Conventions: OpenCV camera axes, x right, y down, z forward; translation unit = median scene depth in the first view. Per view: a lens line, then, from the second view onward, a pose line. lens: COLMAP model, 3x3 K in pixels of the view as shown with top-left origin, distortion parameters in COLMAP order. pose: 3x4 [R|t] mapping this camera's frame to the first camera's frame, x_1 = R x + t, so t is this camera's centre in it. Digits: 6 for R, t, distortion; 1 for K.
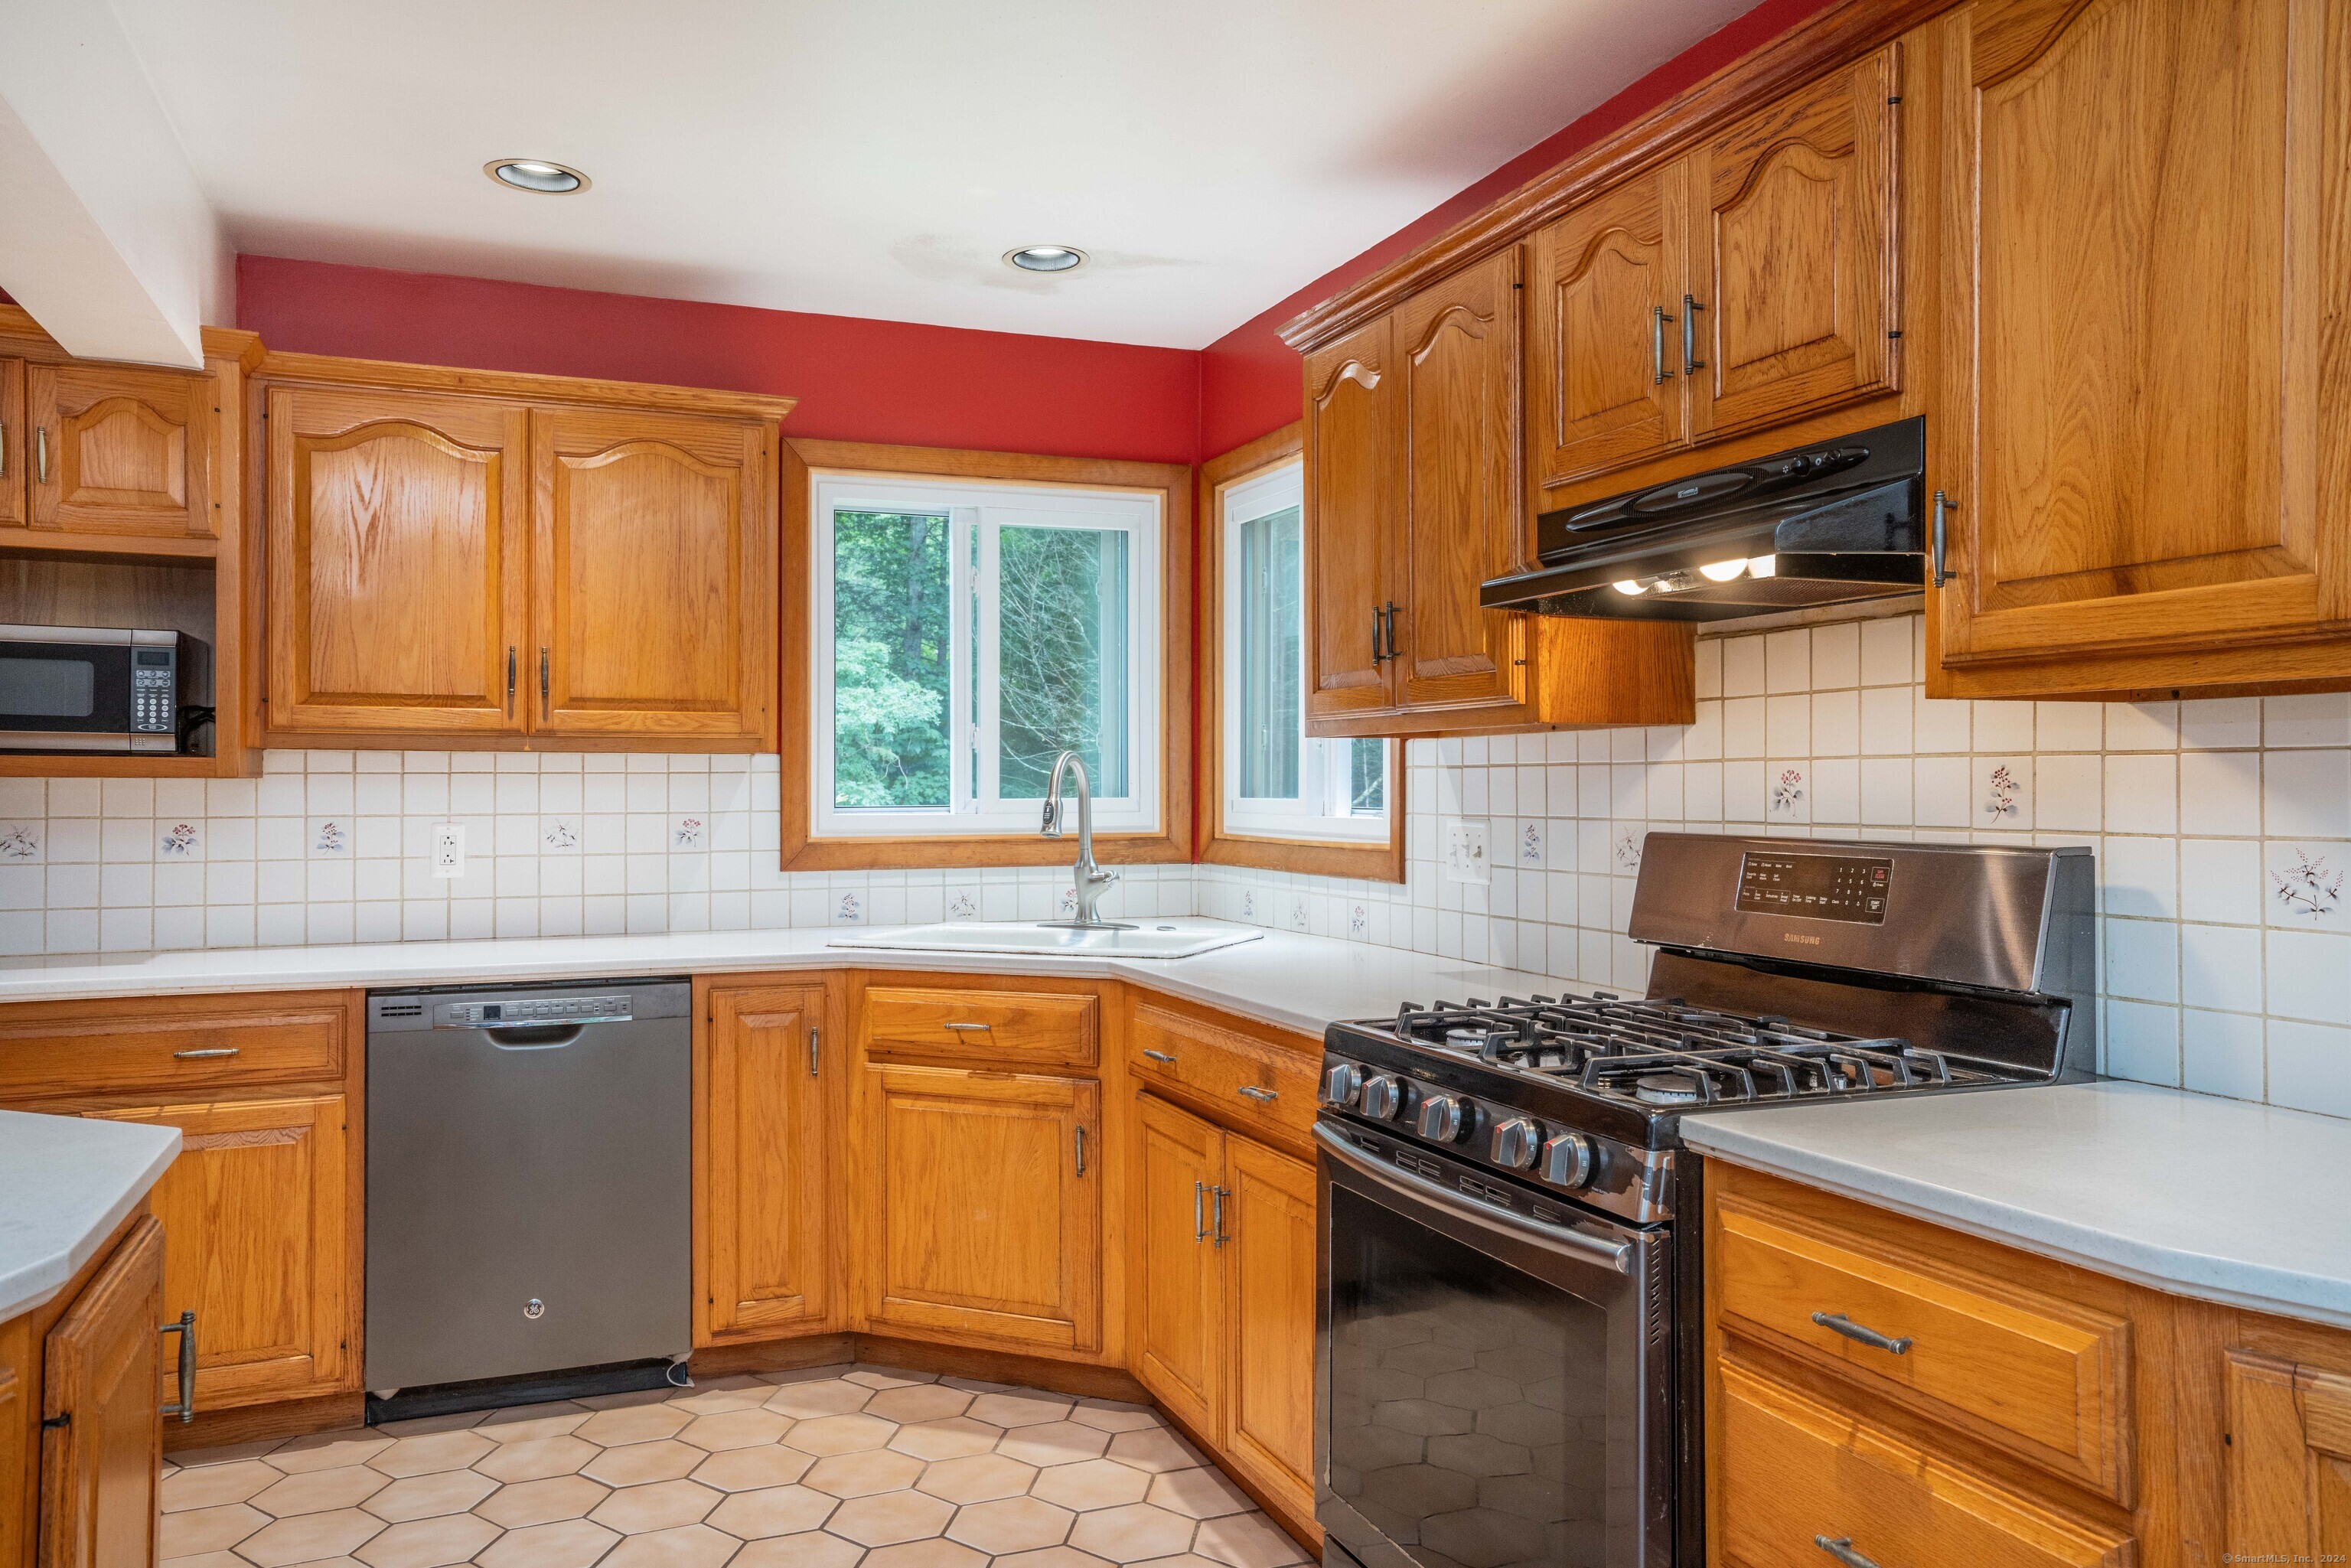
lens RADIAL K [[1721.9, 0, 1170.0], [0, 1721.9, 780.3], [0, 0, 1]] dist [0.010799, 0.028719]
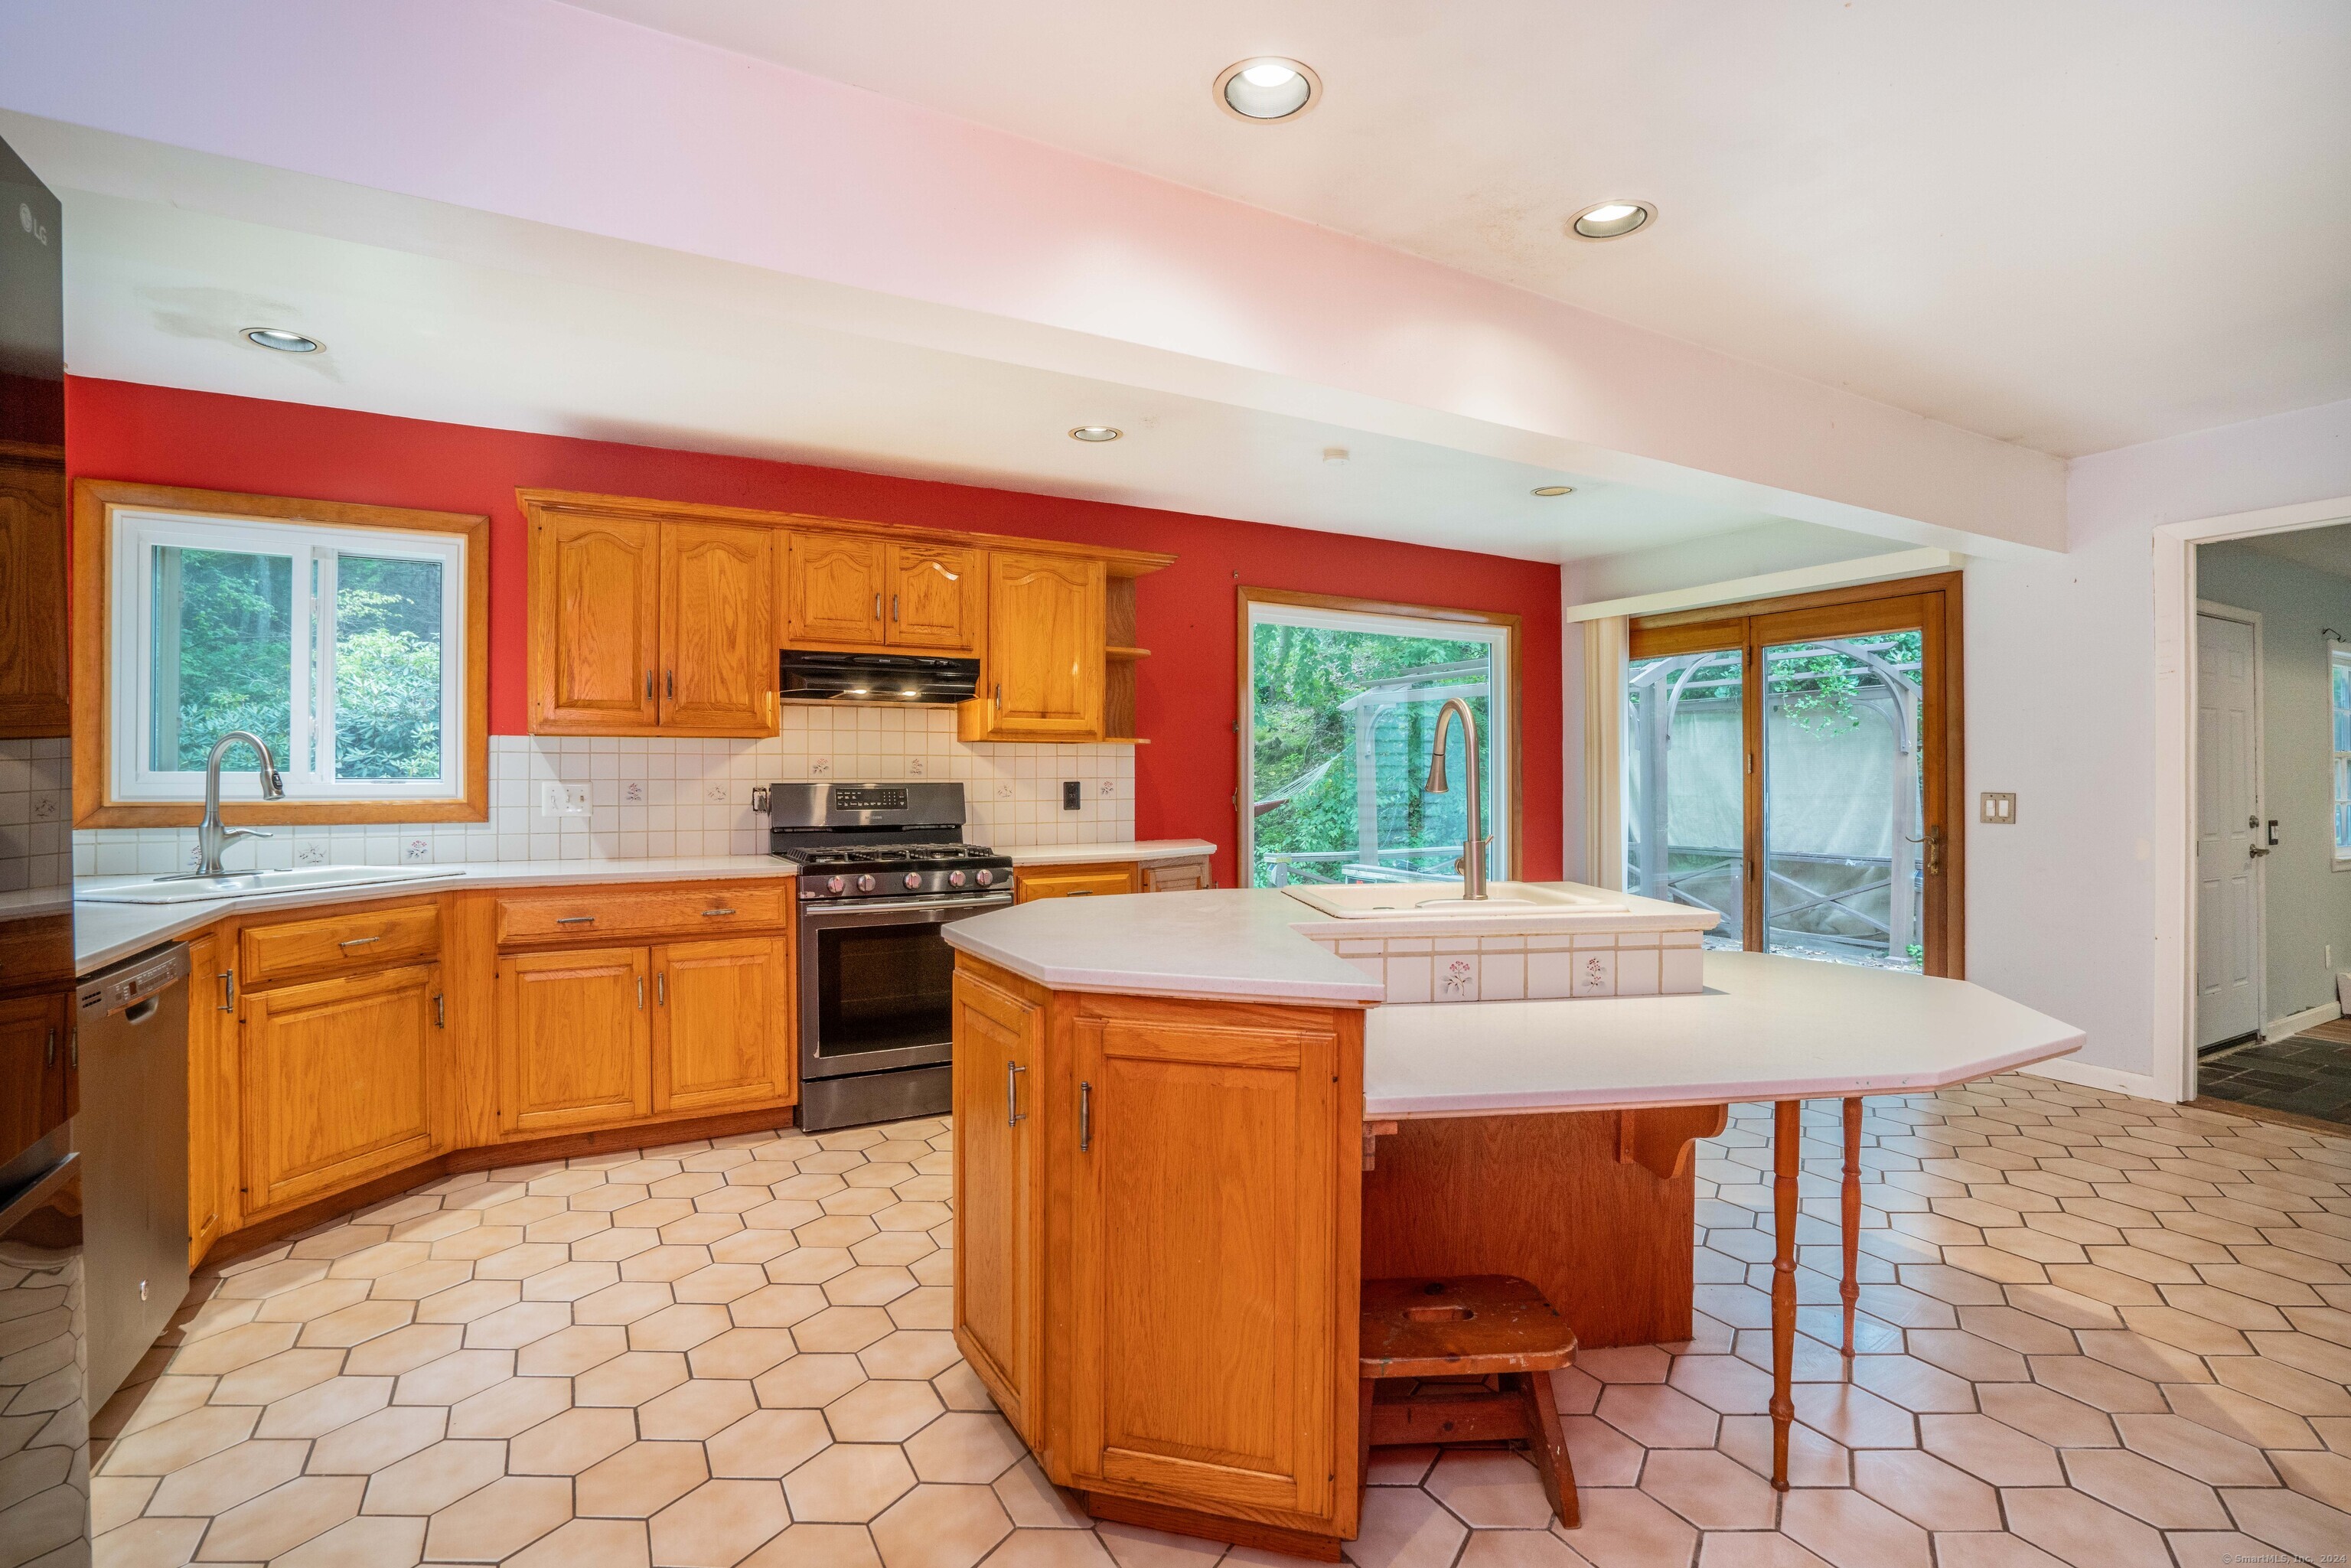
lens RADIAL K [[1089.1, 0, 1176.7], [0, 1089.1, 777.4], [0, 0, 1]] dist [-0.053704, 0.018301]
pose [[-0.135725, 0.003033, 0.990742, -1.010725], [-0.001510, 0.999994, -0.003268, 0.020289], [-0.990745, -0.001940, -0.135719, 0.500651]]
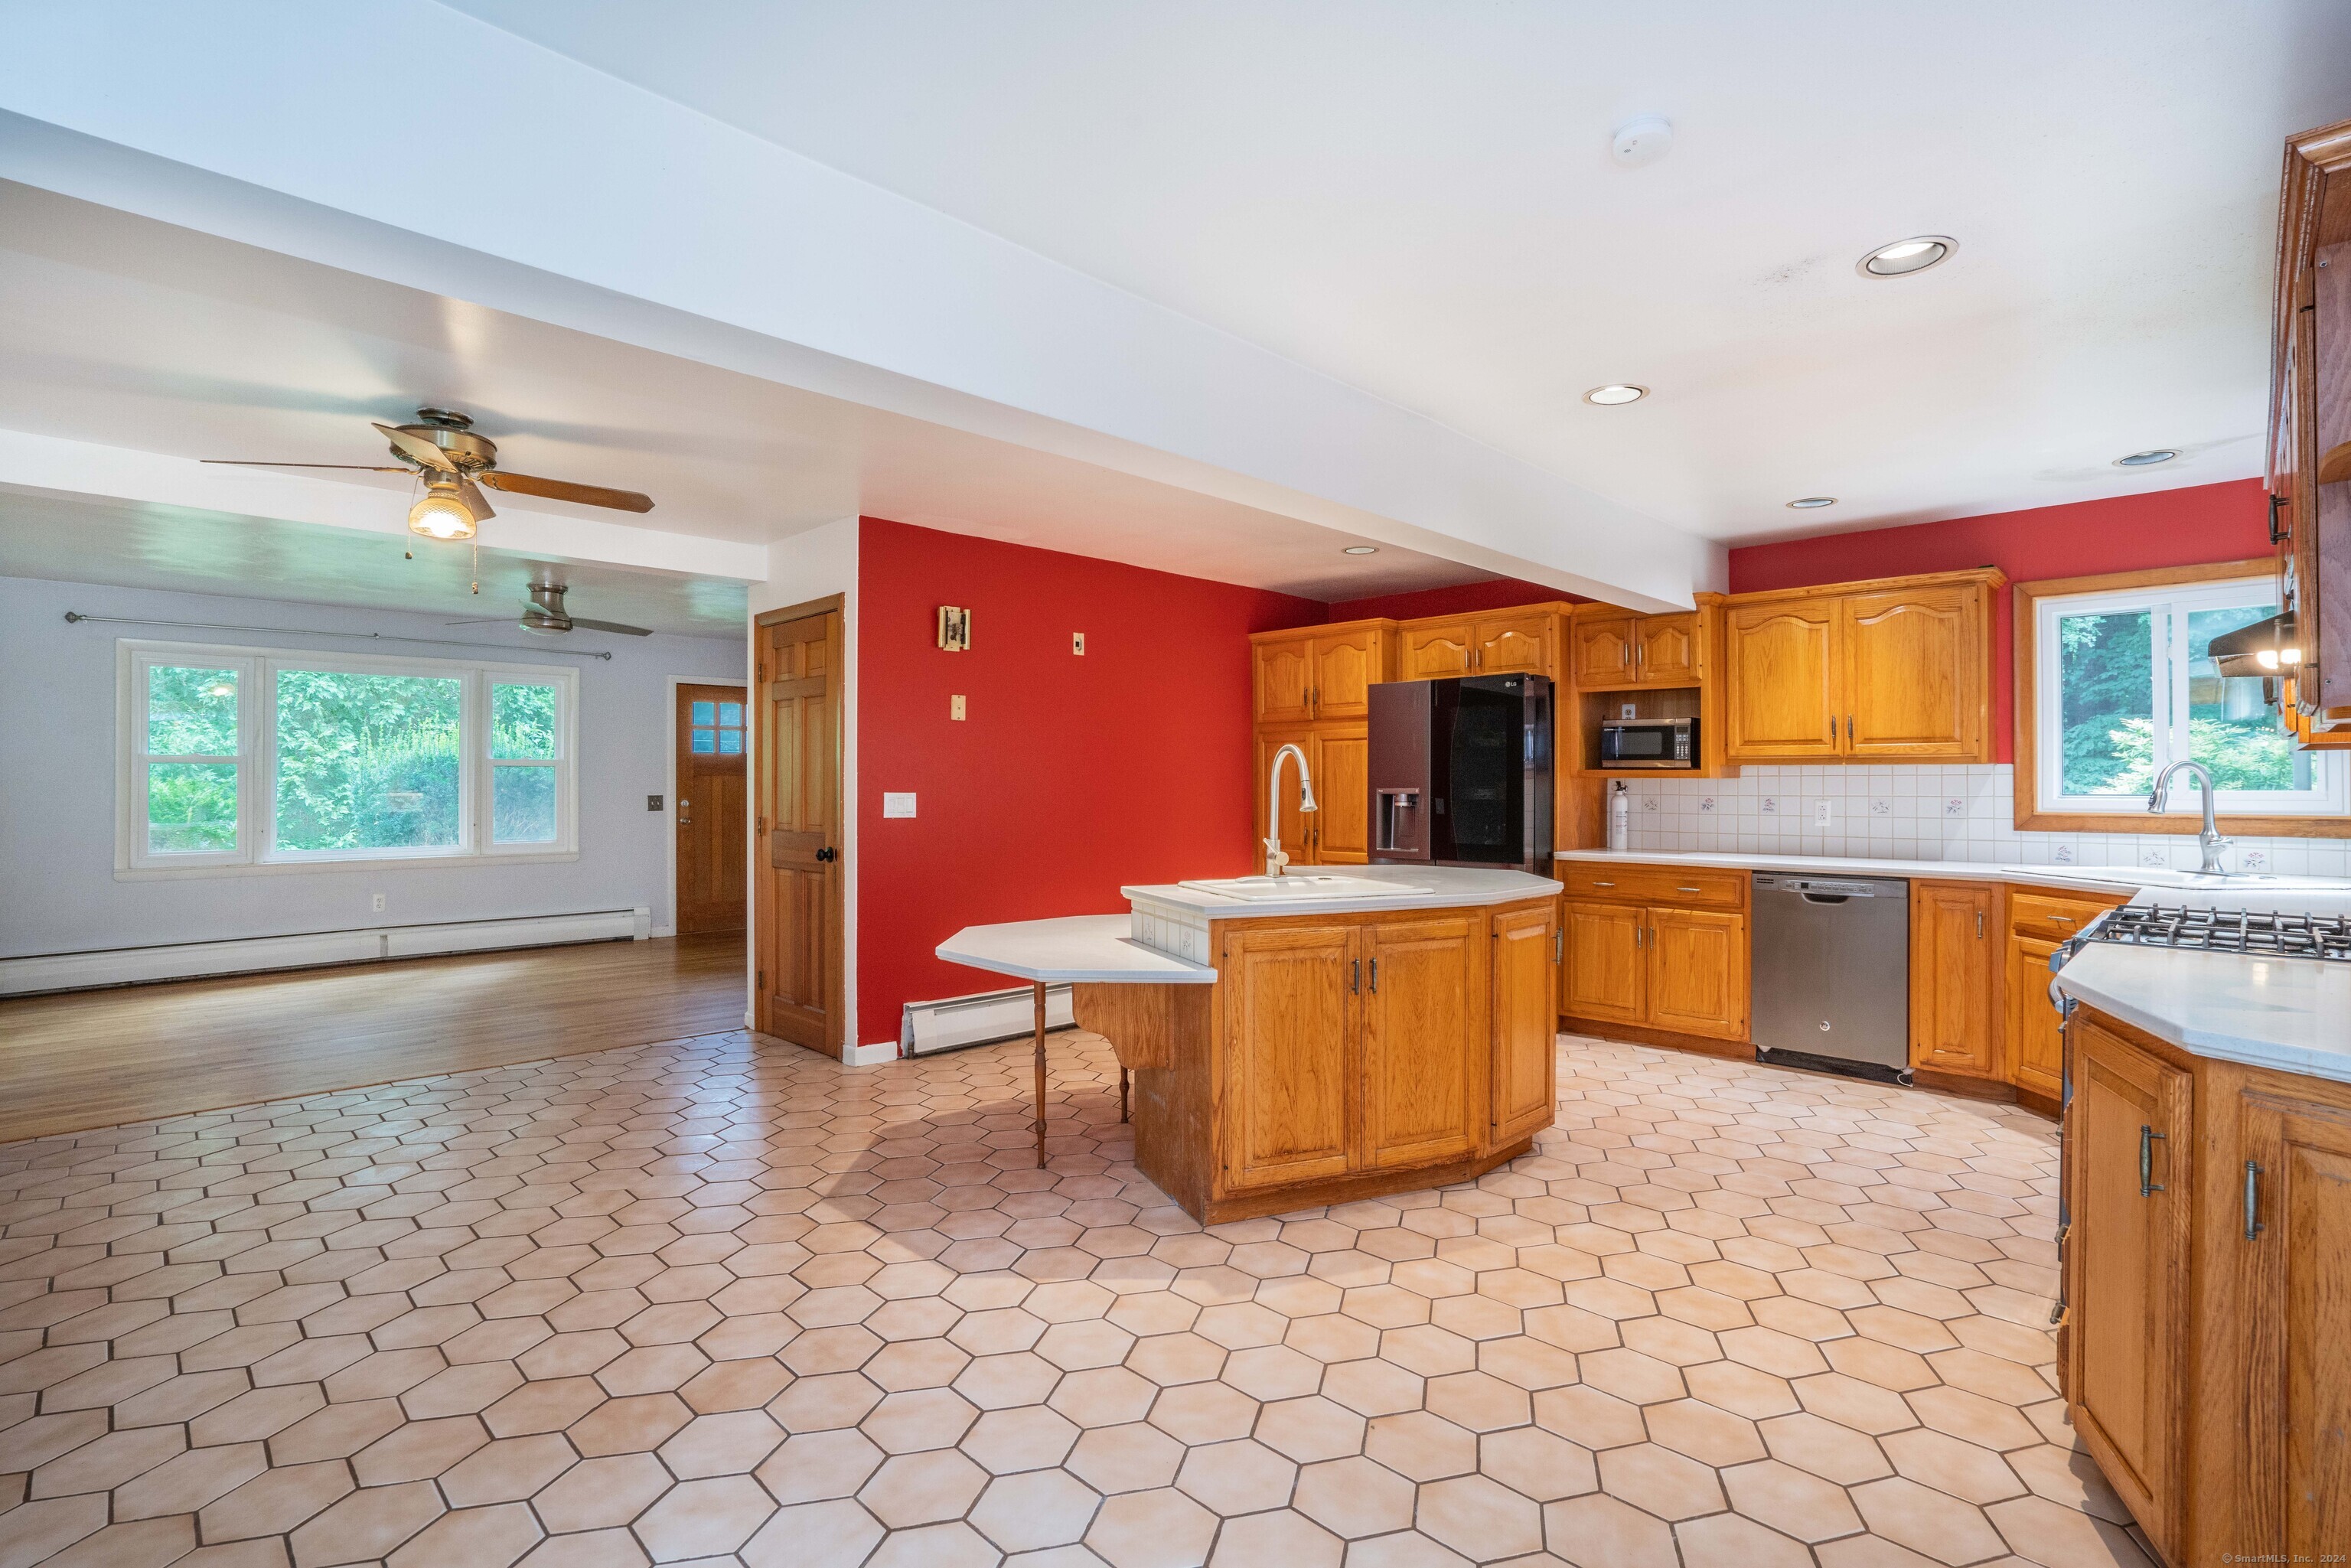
lens RADIAL K [[1089.1, 0, 1170.6], [0, 1089.1, 784.2], [0, 0, 1]] dist [-0.053704, 0.018301]
pose [[0.391473, 0.003595, -0.920182, 0.525061], [0.001024, 0.999990, 0.004343, -0.000198], [0.920189, -0.002643, 0.391466, -0.259799]]
